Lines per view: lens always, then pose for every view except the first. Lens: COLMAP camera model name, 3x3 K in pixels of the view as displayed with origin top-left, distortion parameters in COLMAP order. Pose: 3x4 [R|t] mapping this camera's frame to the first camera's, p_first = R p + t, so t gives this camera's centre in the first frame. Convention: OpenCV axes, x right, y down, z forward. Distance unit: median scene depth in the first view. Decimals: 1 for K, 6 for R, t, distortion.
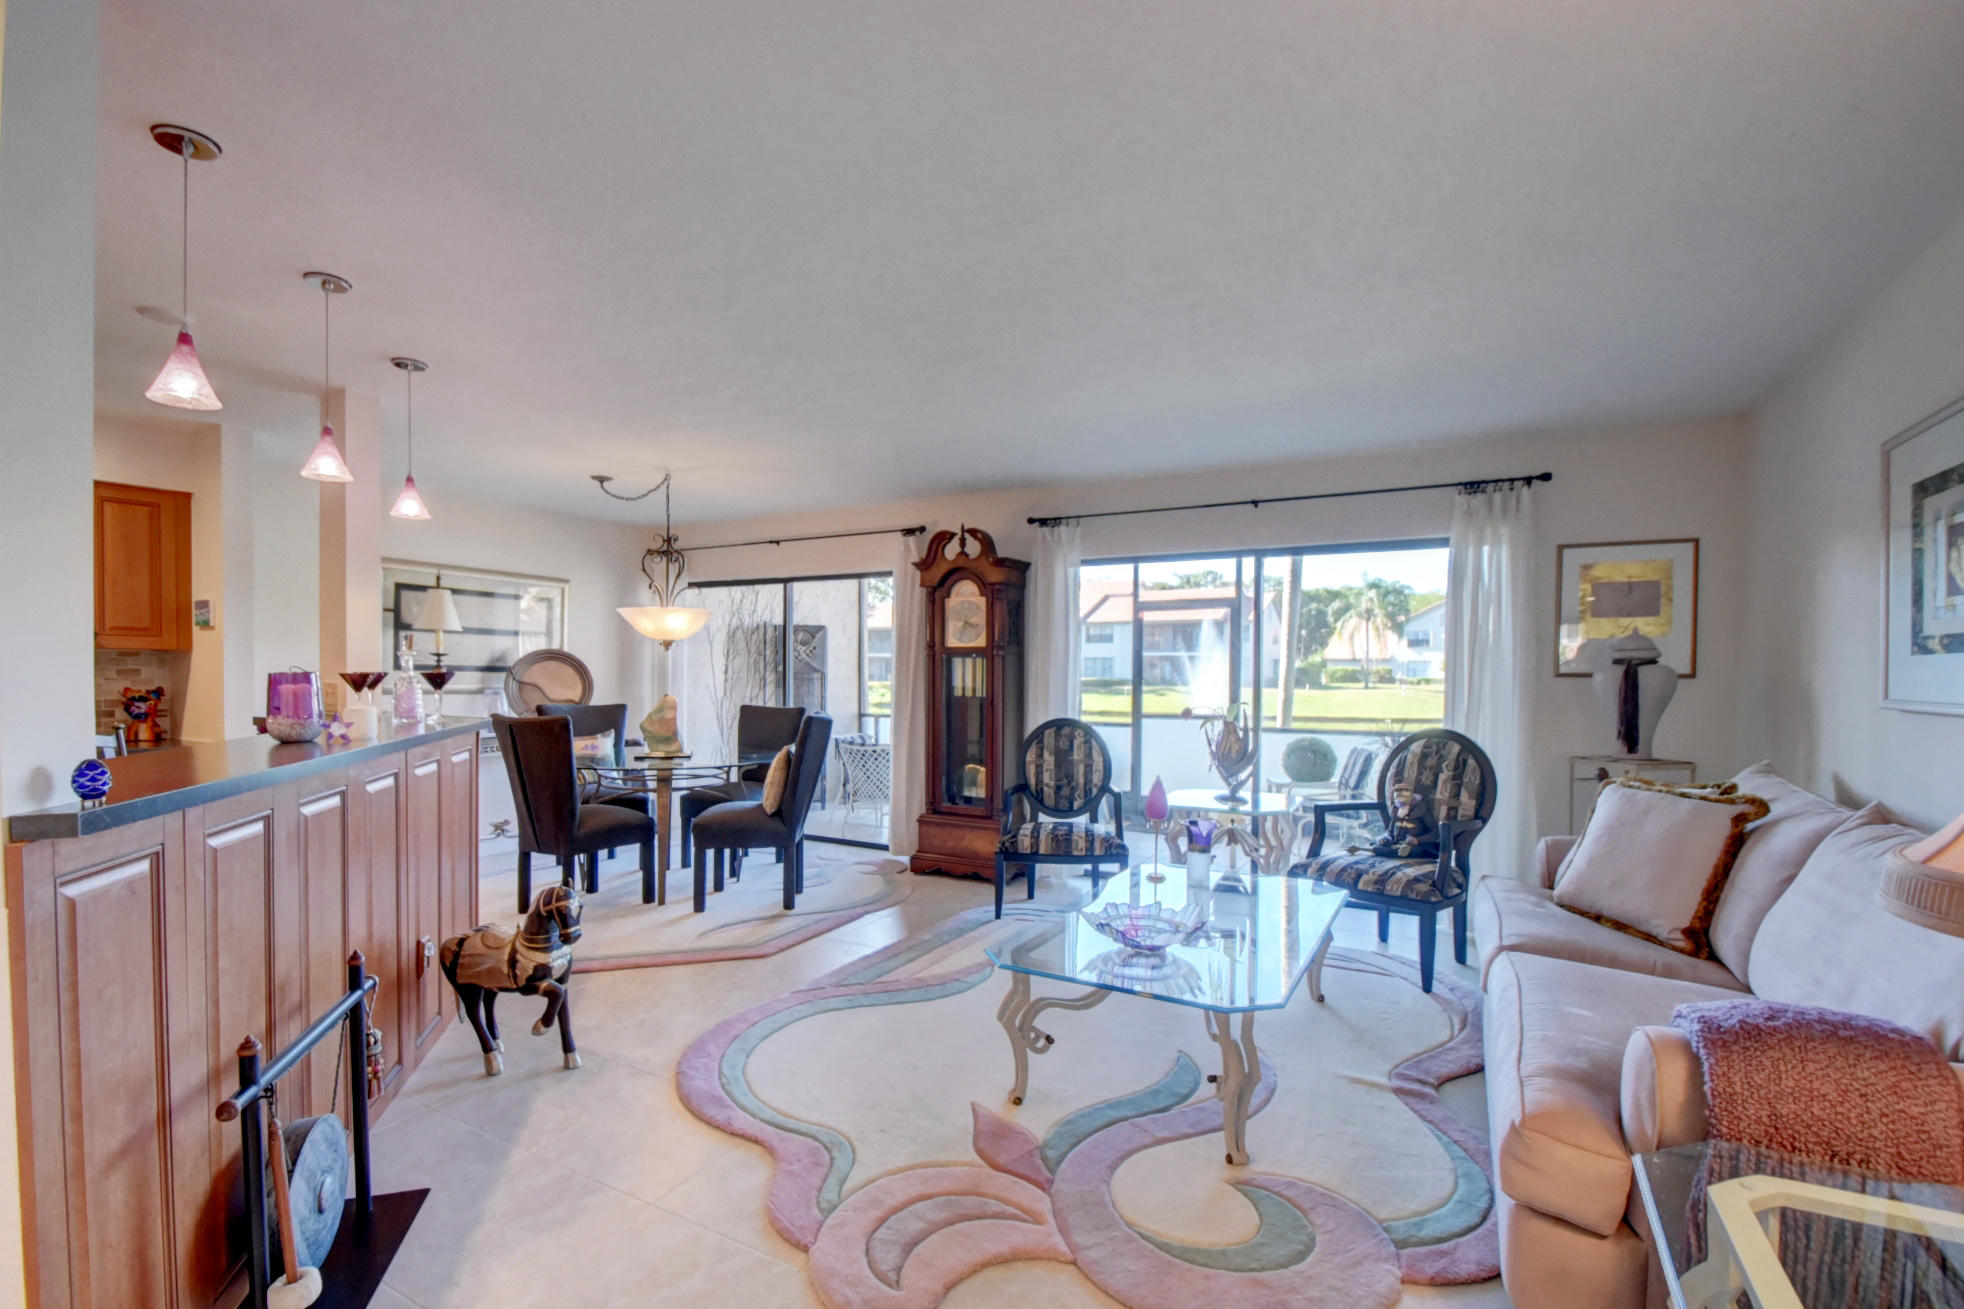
lens RADIAL K [[866.1, 0, 978.0], [0, 866.1, 690.7], [0, 0, 1]] dist [0.008083, -0.014312]
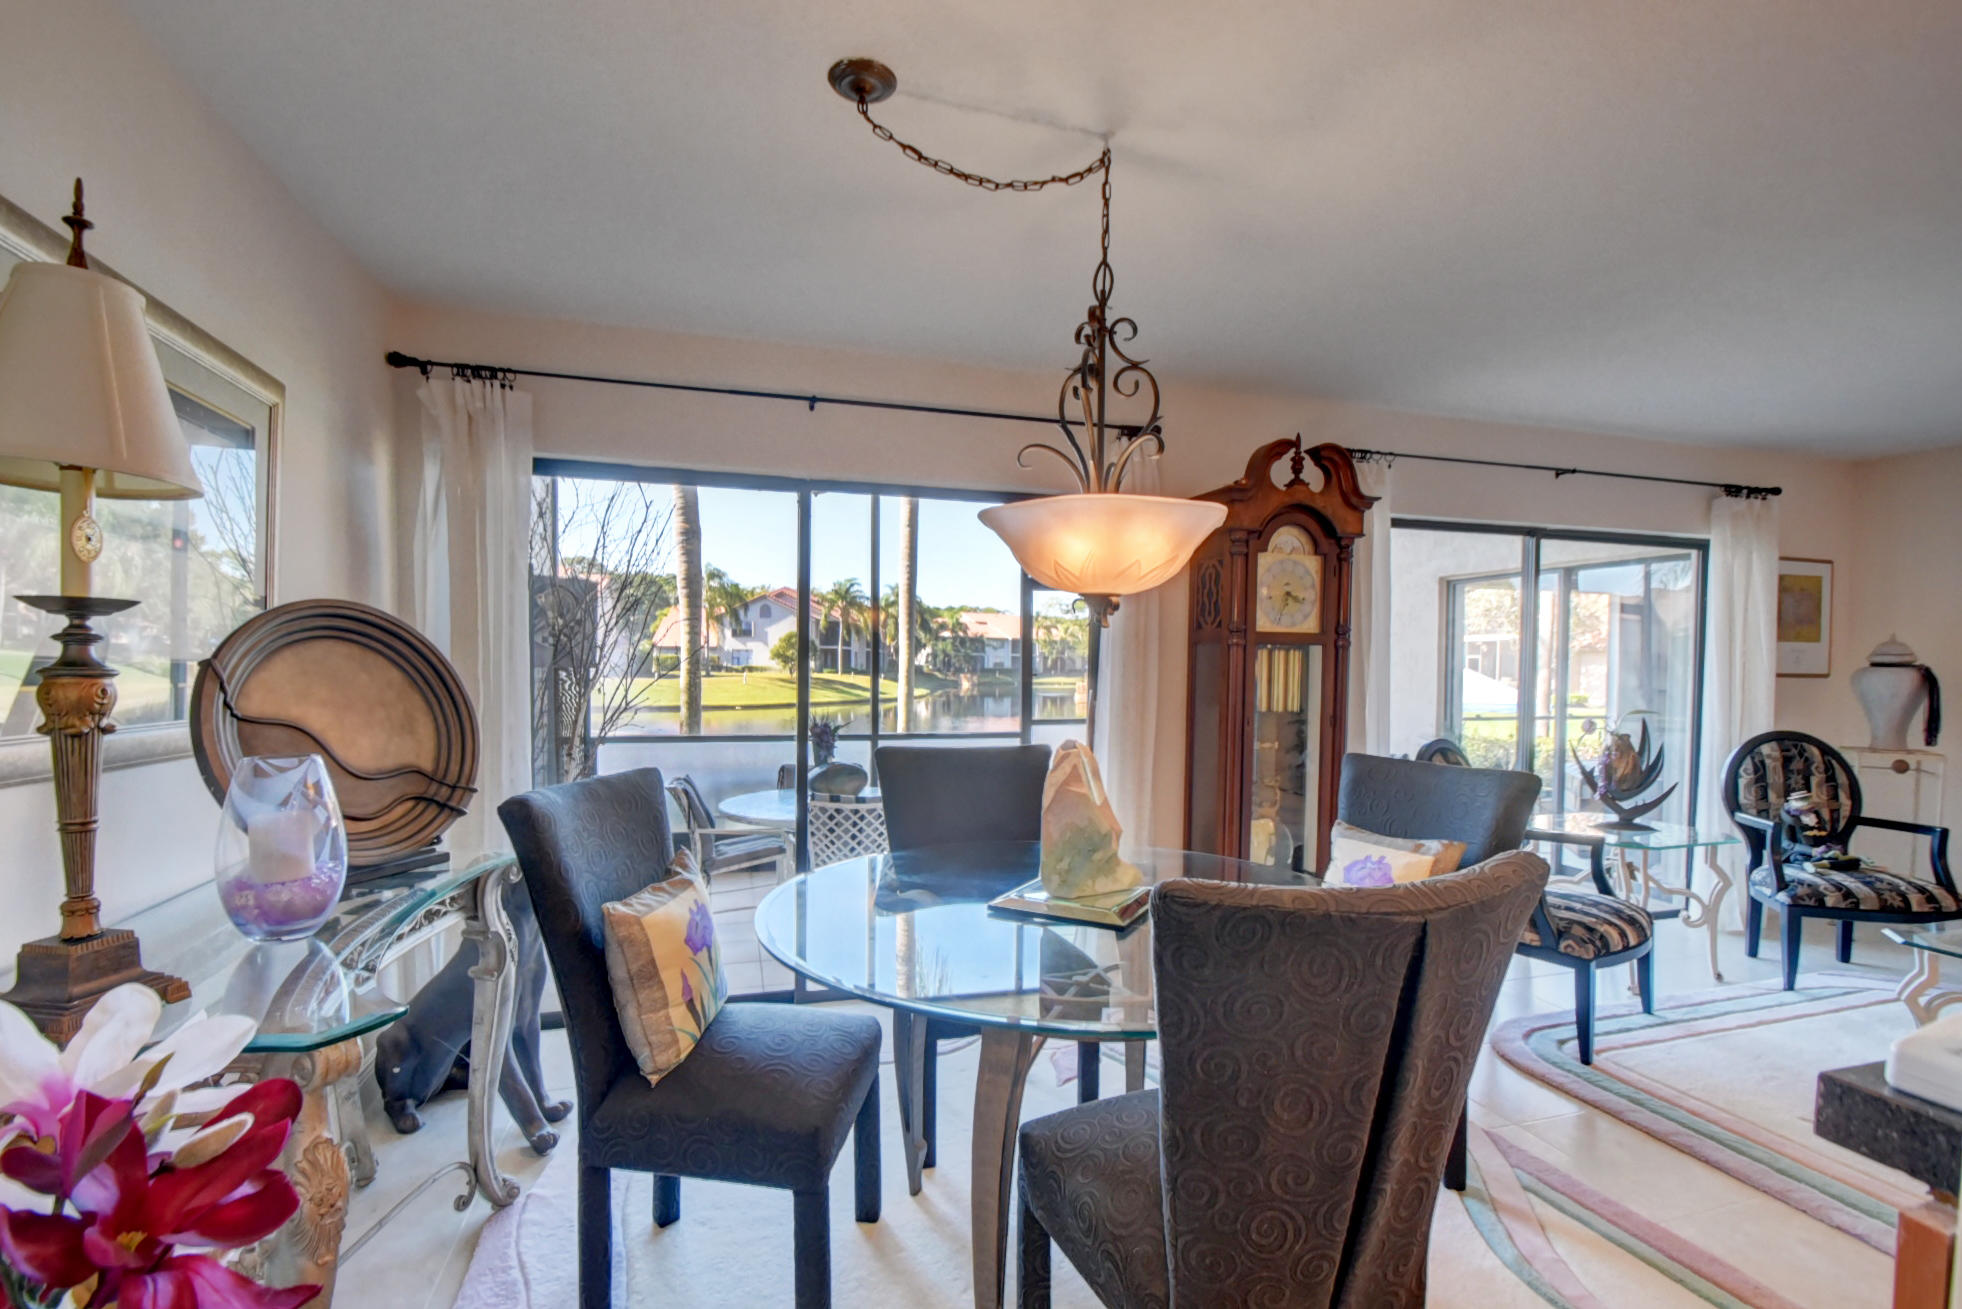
lens RADIAL K [[871.9, 0, 981.0], [0, 871.9, 691.0], [0, 0, 1]] dist [0.014439, -0.014346]
pose [[0.705483, -0.021681, 0.708395, -0.763656], [0.011205, 0.999748, 0.019439, -0.029007], [-0.708638, -0.005776, 0.705549, 0.882883]]
